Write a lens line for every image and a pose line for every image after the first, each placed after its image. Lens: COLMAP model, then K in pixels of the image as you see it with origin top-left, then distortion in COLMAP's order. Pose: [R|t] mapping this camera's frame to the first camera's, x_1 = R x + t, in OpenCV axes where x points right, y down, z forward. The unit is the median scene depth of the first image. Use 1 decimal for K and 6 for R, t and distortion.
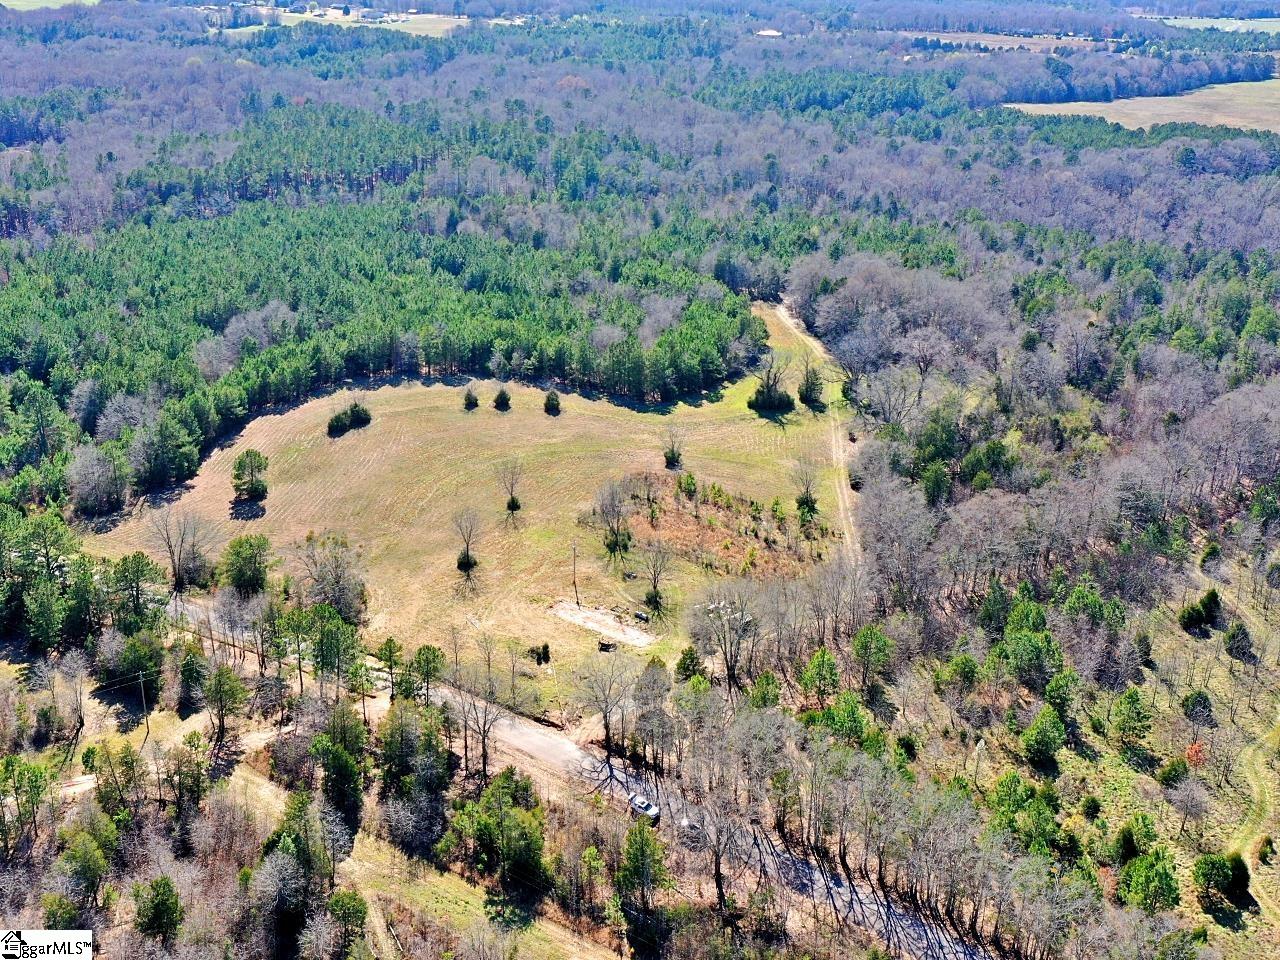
lens RADIAL K [[1365.9, 0, 634.3], [0, 1365.9, 480.2], [0, 0, 1]] dist [0.026168, 0.000000]
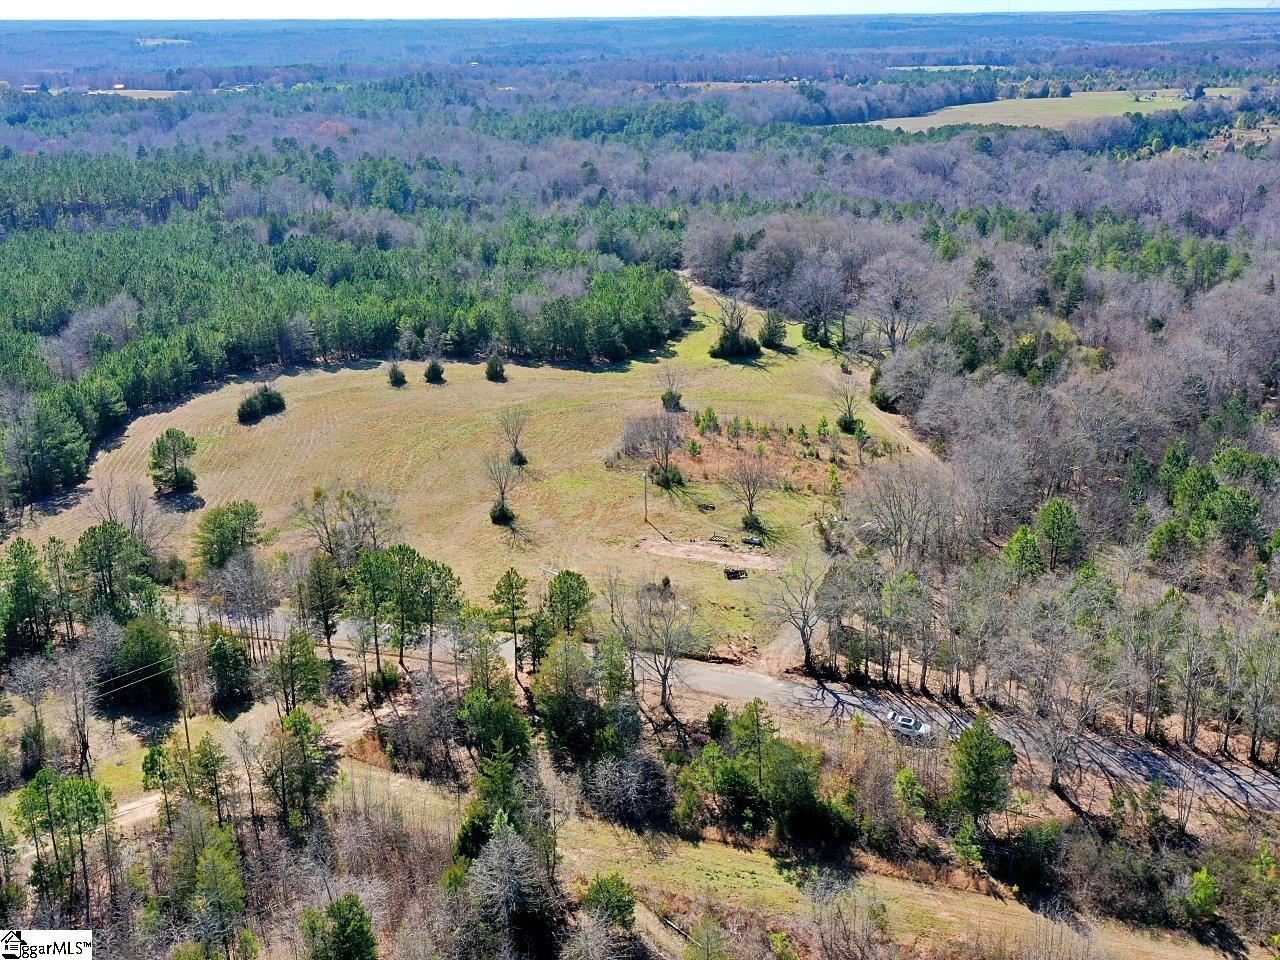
lens RADIAL K [[1365.9, 0, 641.6], [0, 1365.9, 483.1], [0, 0, 1]] dist [0.026168, 0.000000]
pose [[0.972534, -0.105990, 0.207228, -0.161625], [0.119388, 0.991420, -0.053220, 0.072742], [-0.199810, 0.076499, 0.976844, 0.156493]]
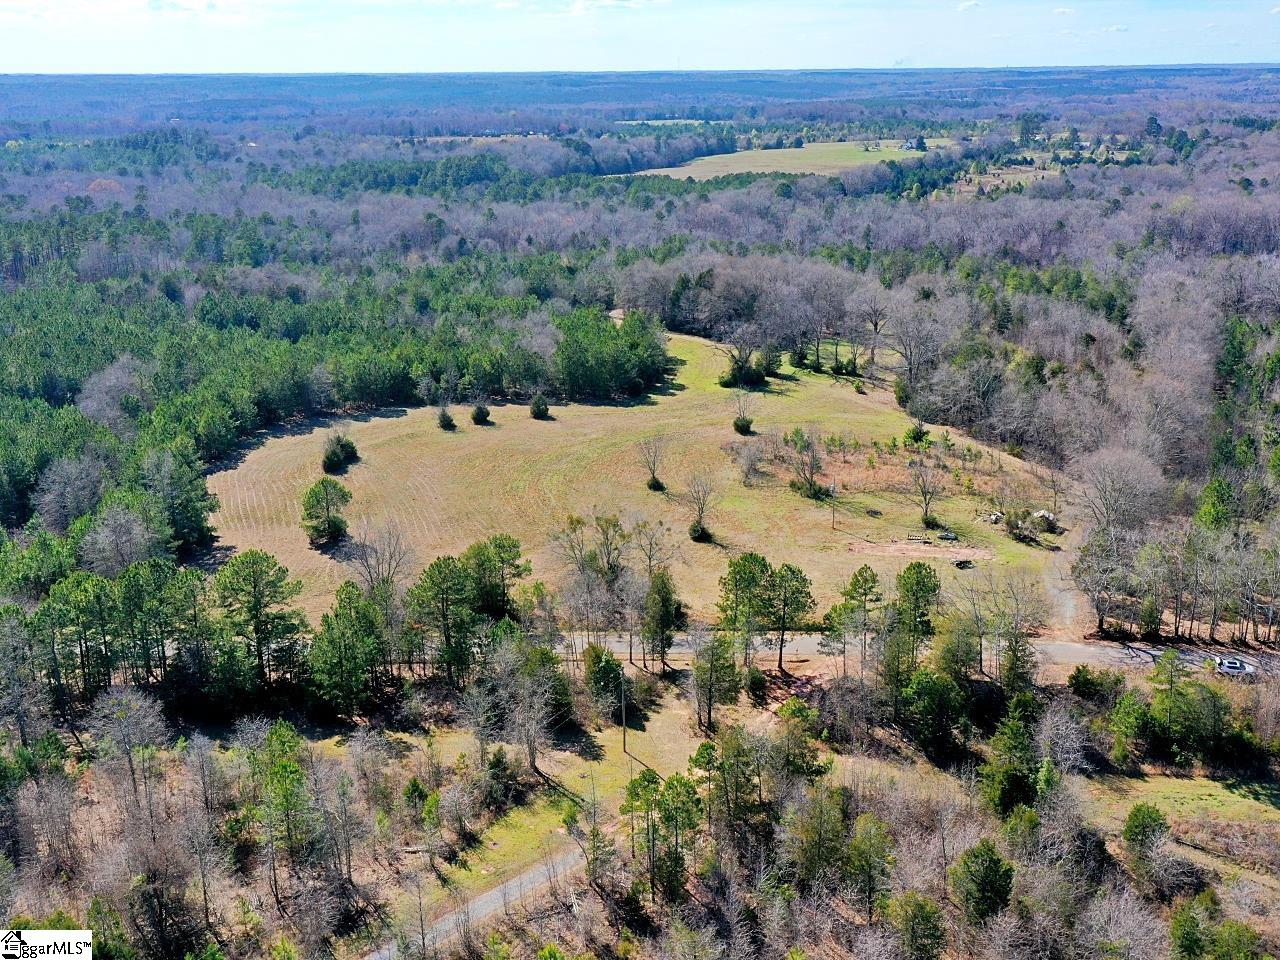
lens RADIAL K [[1365.9, 0, 645.7], [0, 1365.9, 477.8], [0, 0, 1]] dist [0.026168, 0.000000]
pose [[0.888598, -0.160392, 0.429730, -0.398649], [0.203510, 0.977471, -0.055991, 0.051535], [-0.411068, 0.137208, 0.901220, 0.192052]]
